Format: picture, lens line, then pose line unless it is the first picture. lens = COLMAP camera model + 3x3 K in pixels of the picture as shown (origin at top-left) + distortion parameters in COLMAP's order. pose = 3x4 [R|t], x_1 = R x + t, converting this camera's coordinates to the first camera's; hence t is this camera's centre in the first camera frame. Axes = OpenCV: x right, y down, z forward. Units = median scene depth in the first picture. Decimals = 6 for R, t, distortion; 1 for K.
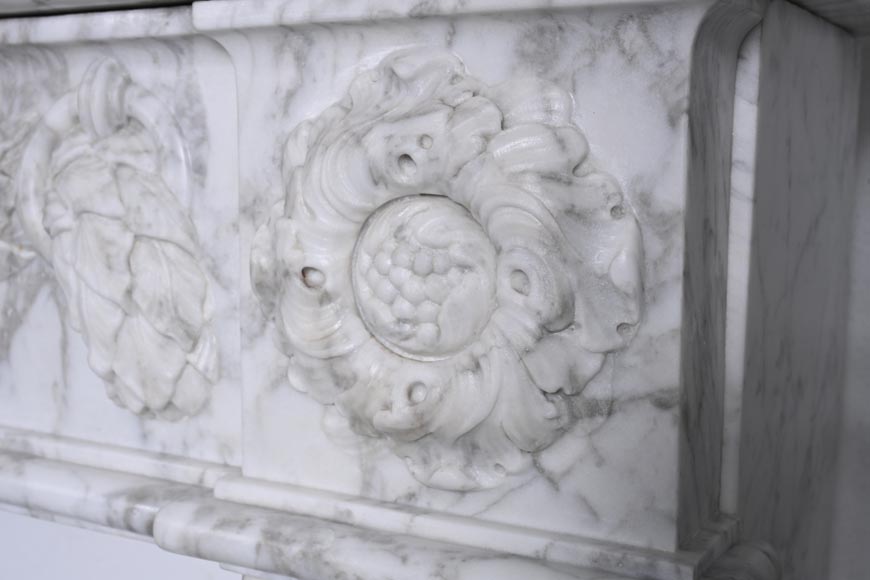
lens RADIAL K [[1076.0, 0, 435.0], [0, 1076.0, 290.0], [0, 0, 1]] dist [0.004263, 0.015196]
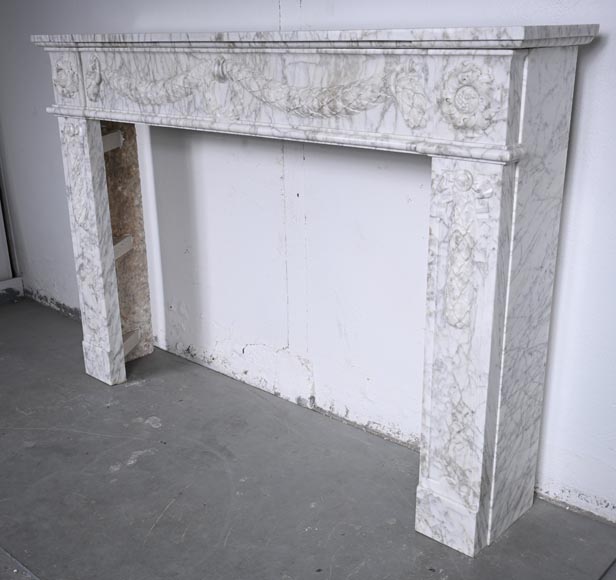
lens RADIAL K [[770.8, 0, 308.0], [0, 770.8, 290.0], [0, 0, 1]] dist [0.011389, -0.011106]
pose [[0.964437, 0.062237, -0.256880, 0.291272], [-0.008862, 0.978950, 0.203907, 0.148885], [0.264164, -0.194379, 0.944687, -3.329186]]
